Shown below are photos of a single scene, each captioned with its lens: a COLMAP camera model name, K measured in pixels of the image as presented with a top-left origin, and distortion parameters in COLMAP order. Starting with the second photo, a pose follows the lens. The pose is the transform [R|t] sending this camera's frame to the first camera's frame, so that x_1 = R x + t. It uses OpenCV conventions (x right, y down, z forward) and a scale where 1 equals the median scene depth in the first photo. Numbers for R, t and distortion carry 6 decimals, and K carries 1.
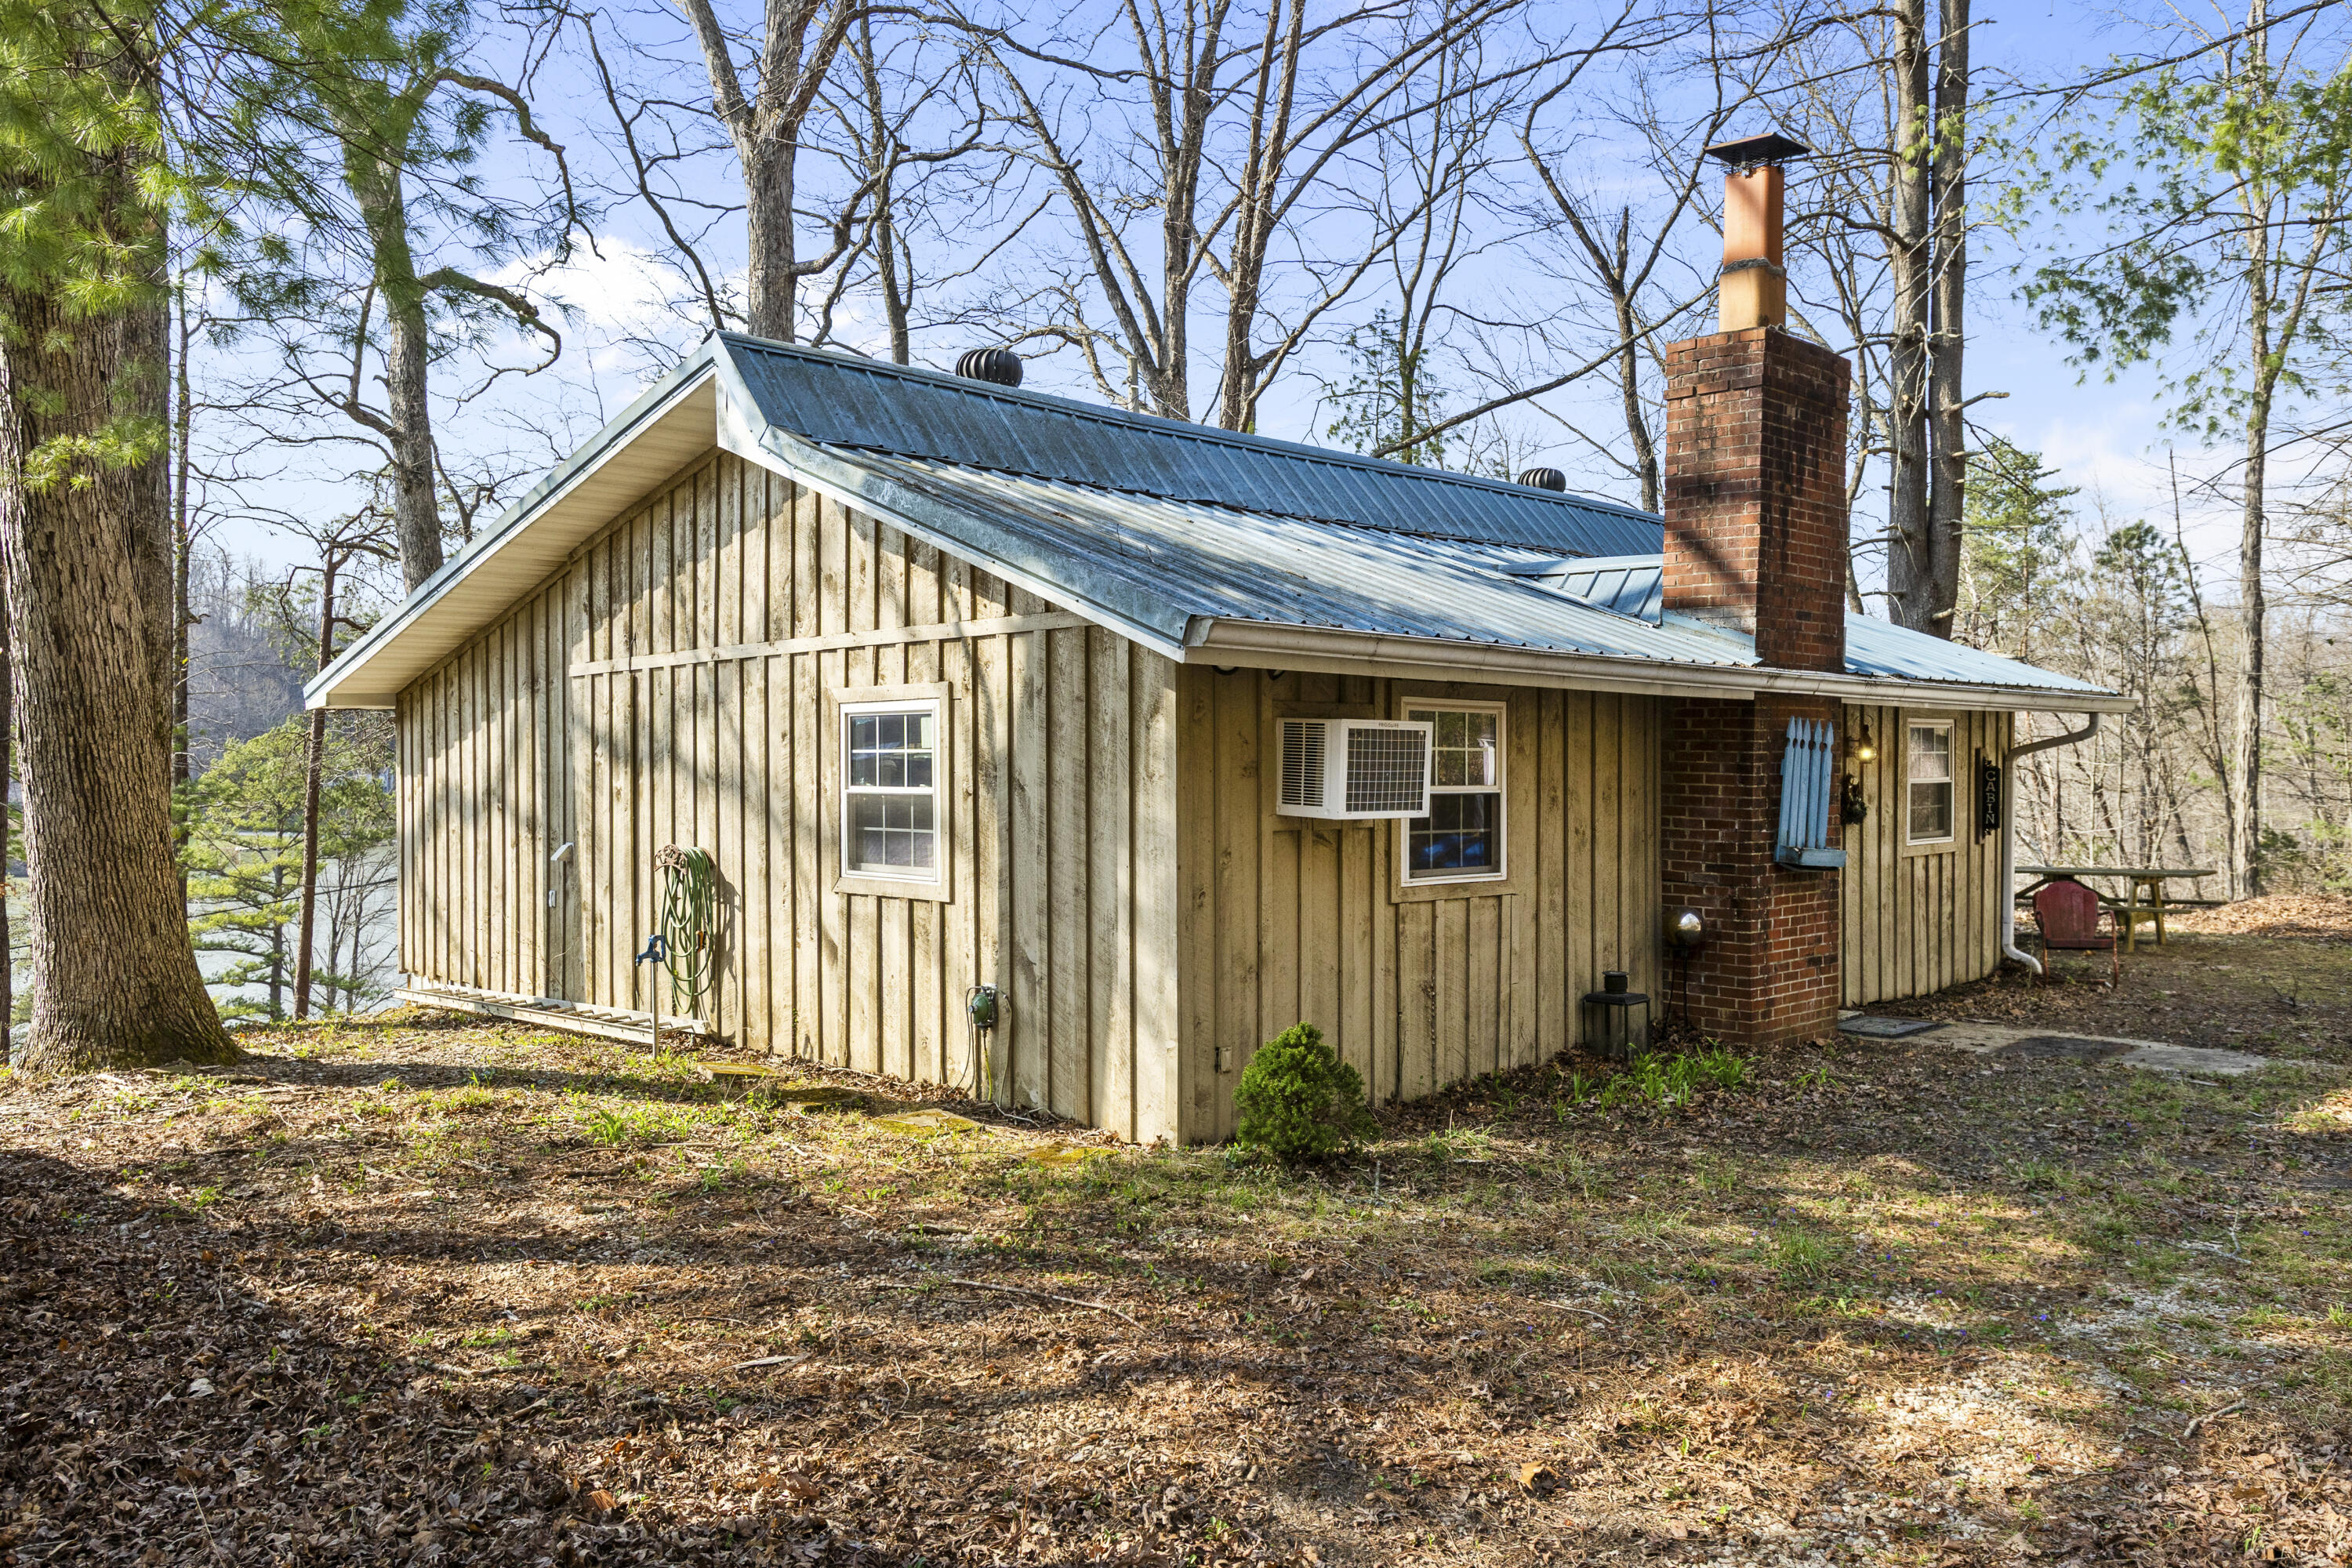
lens RADIAL K [[1678.7, 0, 1176.7], [0, 1678.7, 784.8], [0, 0, 1]] dist [-0.009523, 0.002984]
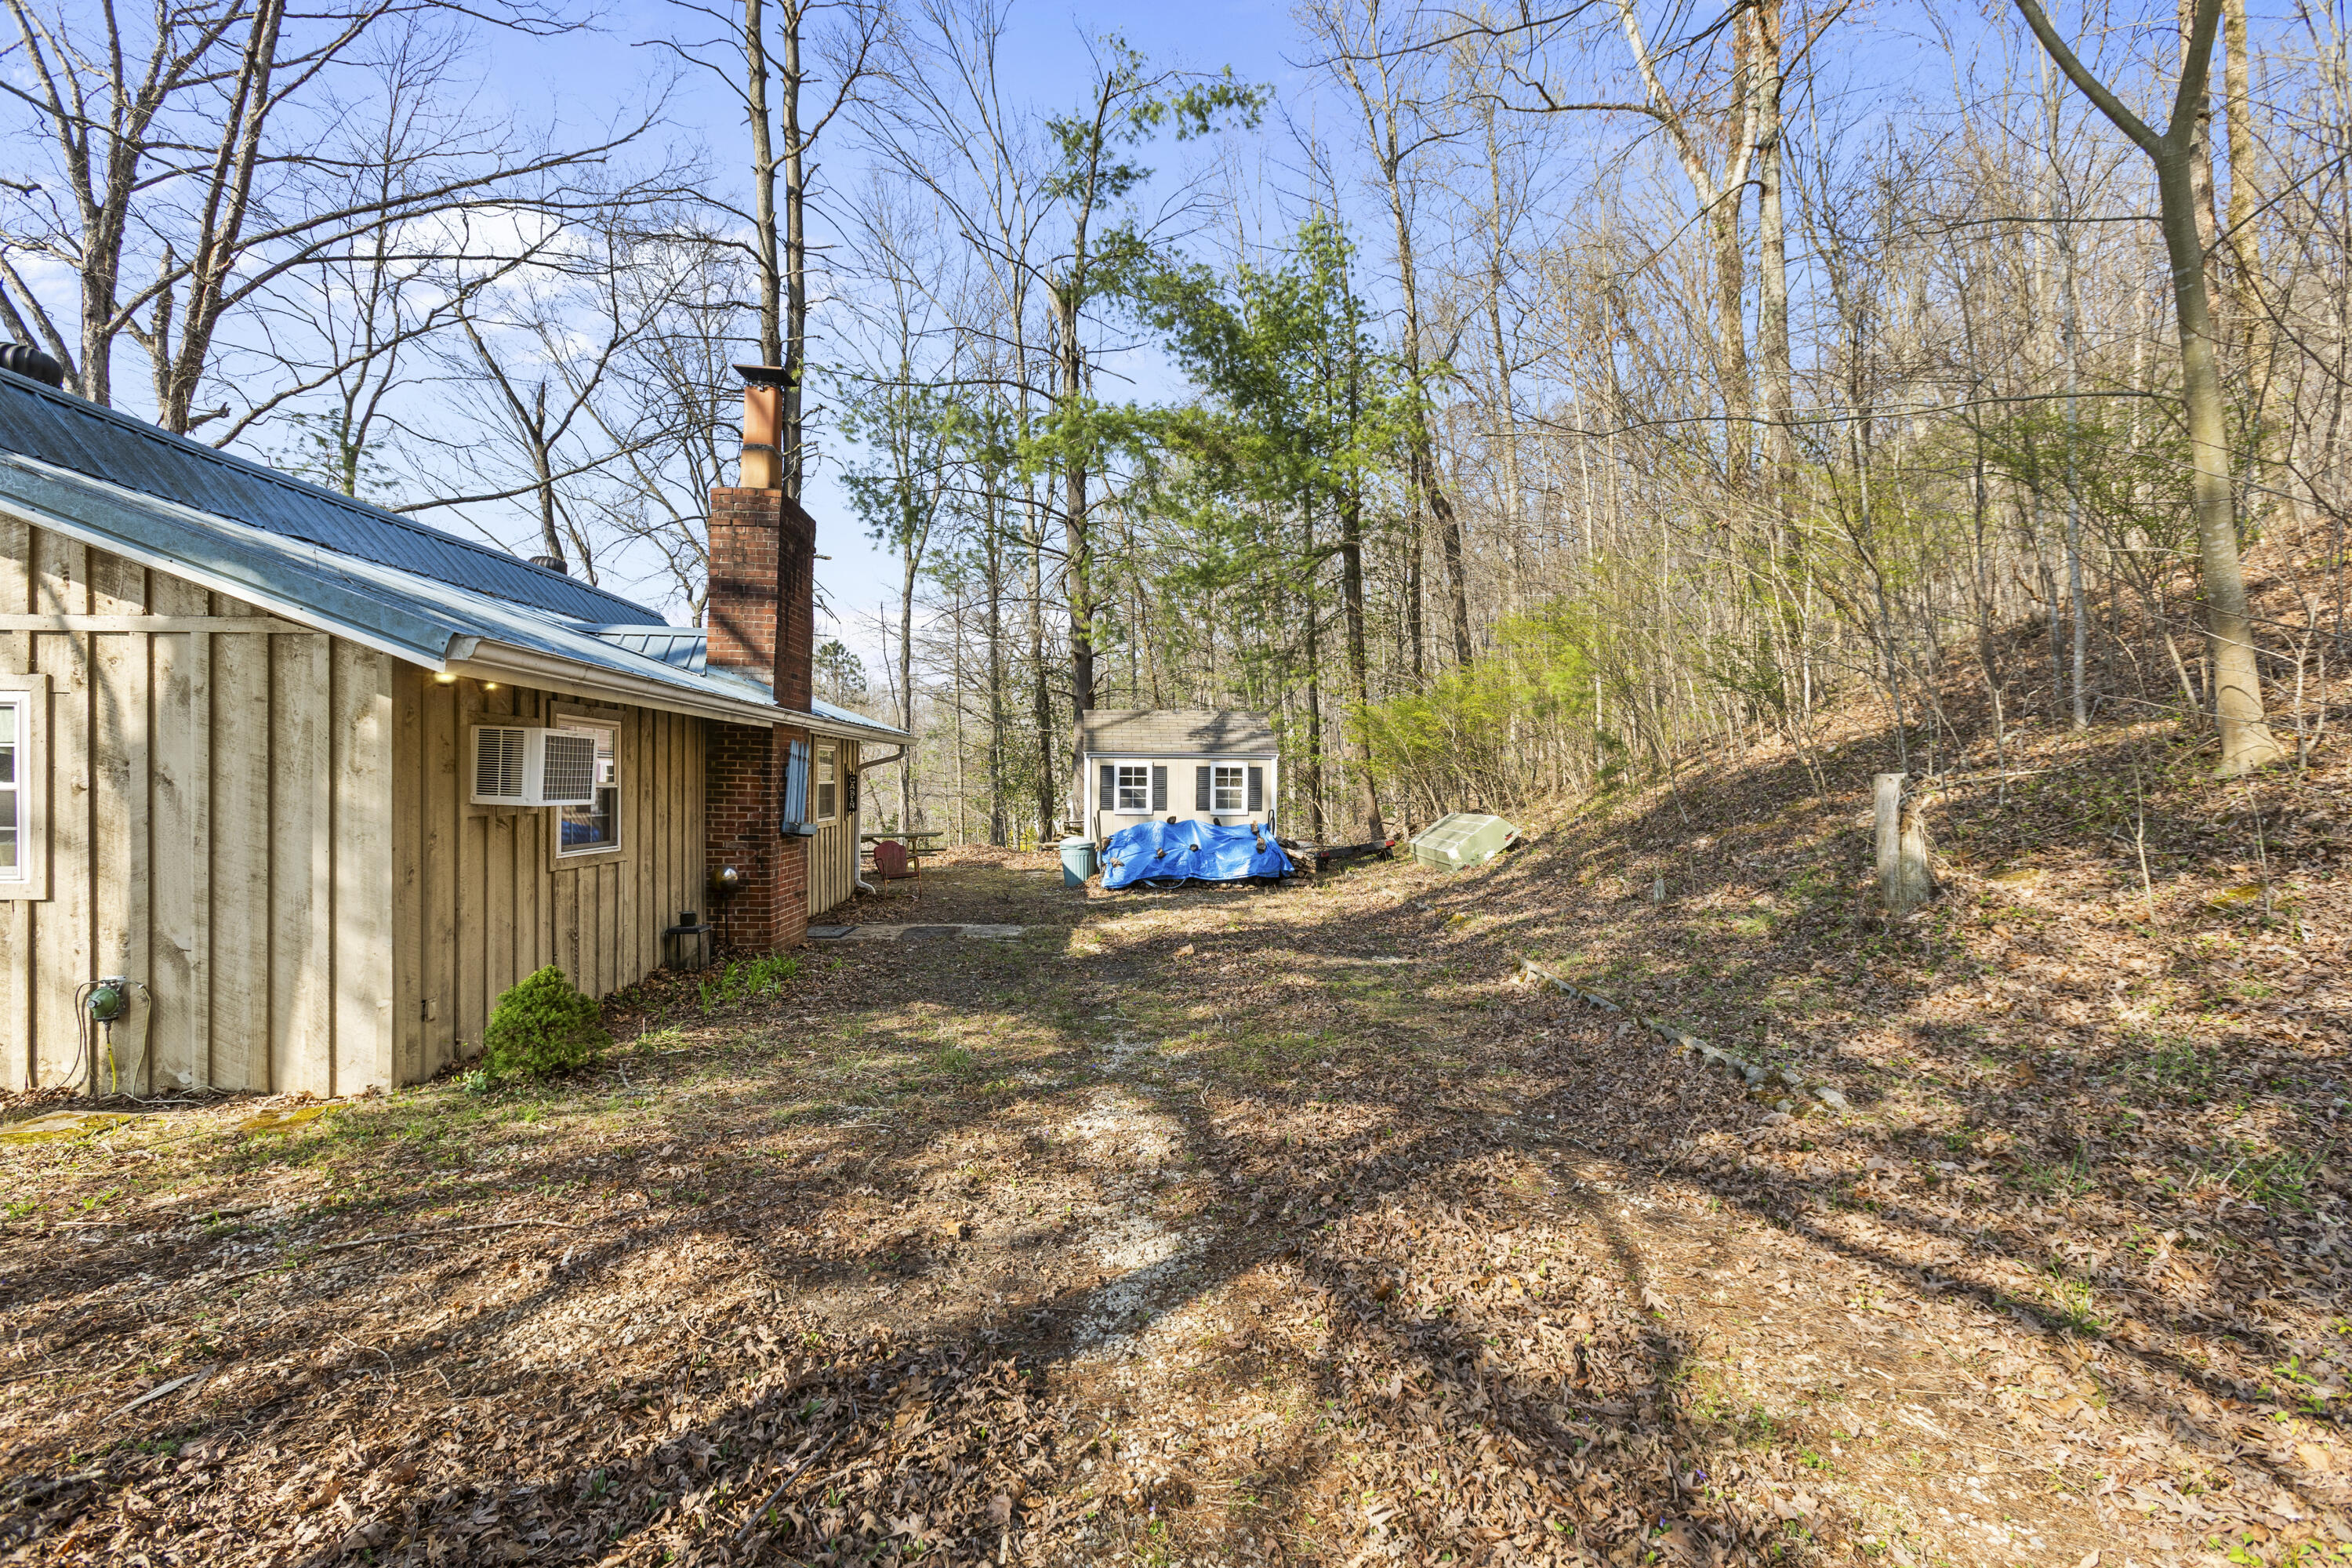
lens RADIAL K [[1038.8, 0, 1172.7], [0, 1038.8, 779.0], [0, 0, 1]] dist [-0.011324, 0.006005]
pose [[0.653862, 0.003433, 0.756606, -0.168111], [0.005413, 0.999943, -0.009216, 0.009041], [-0.756595, 0.010121, 0.653806, 0.111665]]
